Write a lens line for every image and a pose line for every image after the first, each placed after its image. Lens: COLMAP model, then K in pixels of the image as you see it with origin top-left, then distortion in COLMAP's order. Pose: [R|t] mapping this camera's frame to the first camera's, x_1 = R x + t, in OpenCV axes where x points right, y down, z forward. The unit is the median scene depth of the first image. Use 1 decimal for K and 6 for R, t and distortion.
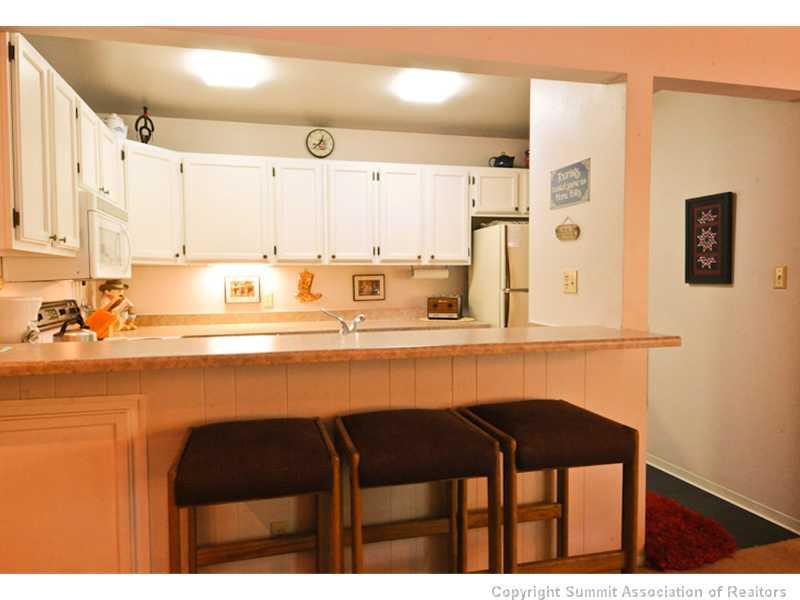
lens RADIAL K [[512.2, 0, 396.4], [0, 512.2, 302.7], [0, 0, 1]] dist [0.008133, -0.000194]
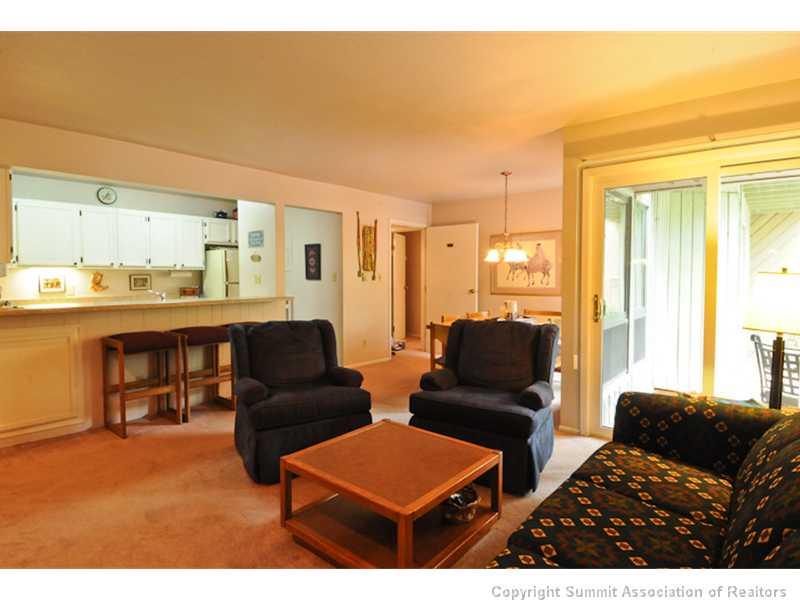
lens RADIAL K [[436.1, 0, 395.3], [0, 436.1, 300.0], [0, 0, 1]] dist [0.000828, -0.000395]
pose [[0.813315, -0.028251, 0.581138, -0.225607], [0.025693, 0.999590, 0.012635, 0.034890], [-0.581256, 0.004655, 0.813707, -0.715998]]
